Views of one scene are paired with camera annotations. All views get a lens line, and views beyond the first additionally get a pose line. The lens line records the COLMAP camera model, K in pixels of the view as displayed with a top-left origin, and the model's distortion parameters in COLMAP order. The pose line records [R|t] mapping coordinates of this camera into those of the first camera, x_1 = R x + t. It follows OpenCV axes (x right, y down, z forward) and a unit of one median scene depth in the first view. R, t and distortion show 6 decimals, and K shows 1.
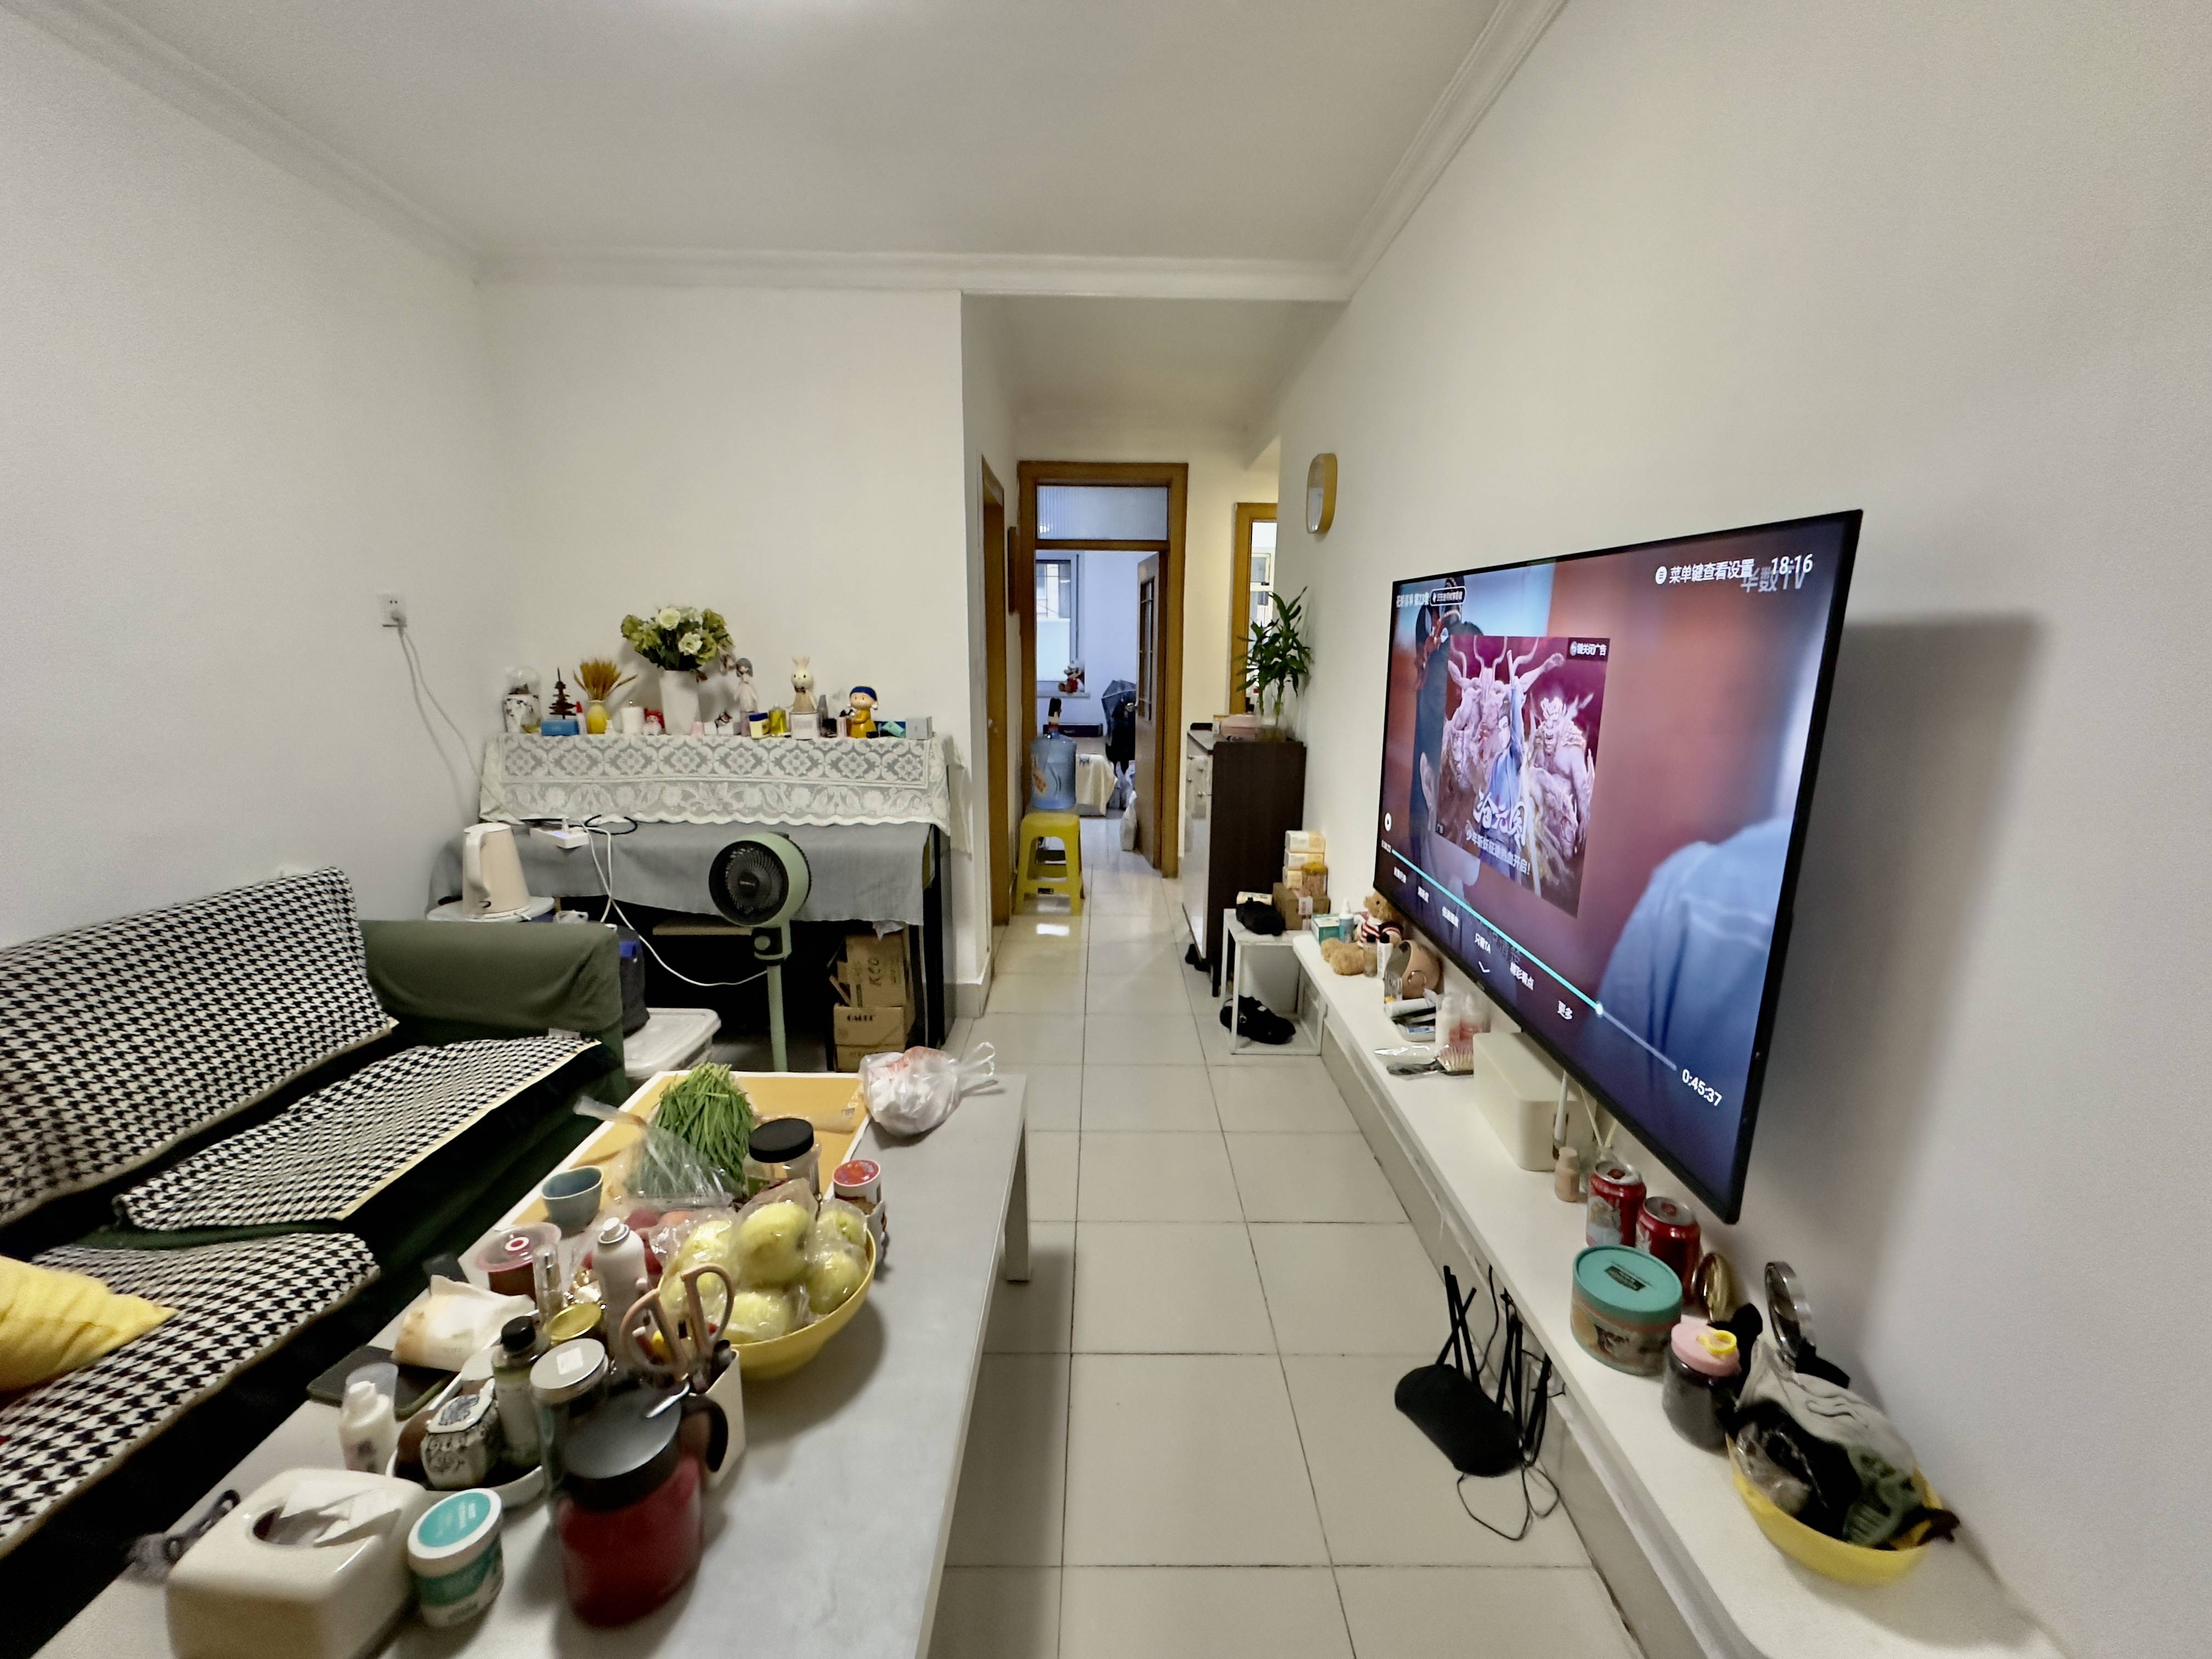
lens RADIAL K [[880.1, 0, 1107.2], [0, 880.1, 830.2], [0, 0, 1]] dist [-0.000010, 0.000000]
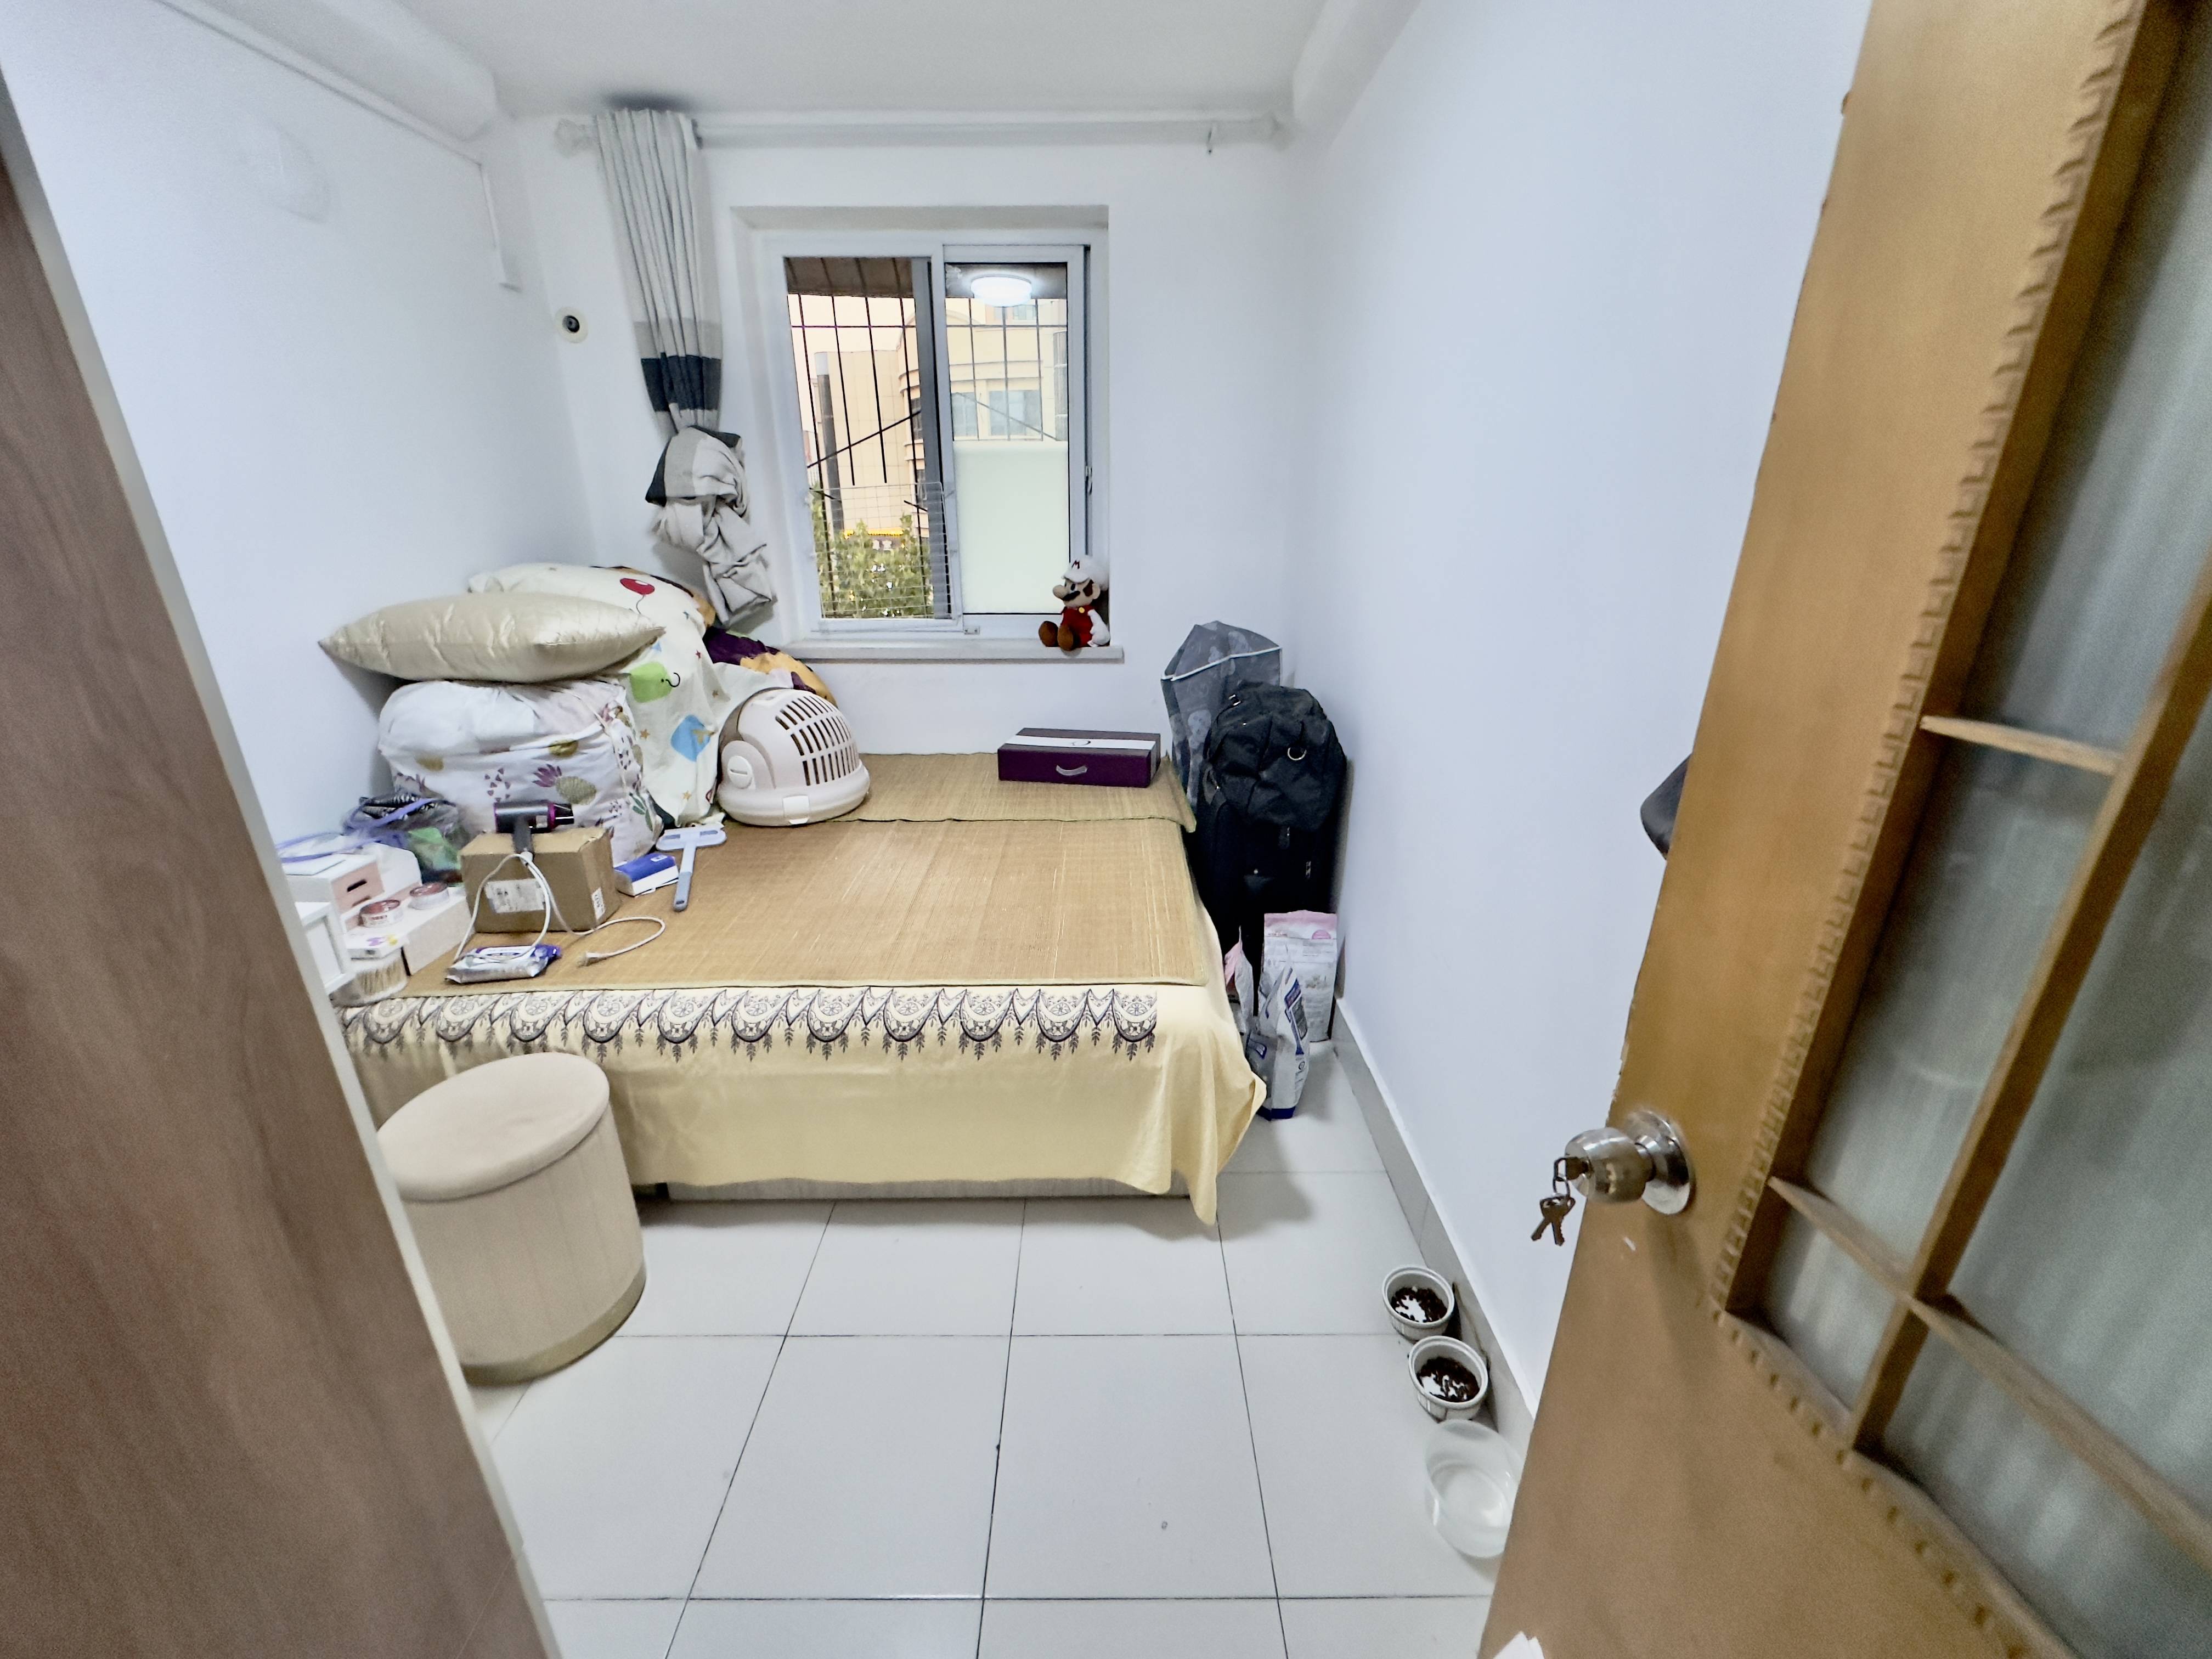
lens RADIAL K [[880.1, 0, 1107.4], [0, 880.1, 834.2], [0, 0, 1]] dist [-0.000010, 0.000000]
pose [[0.999927, -0.008299, -0.008761, -0.024045], [0.009409, 0.990756, 0.135331, -0.128517], [0.007557, -0.135404, 0.990762, 0.619355]]
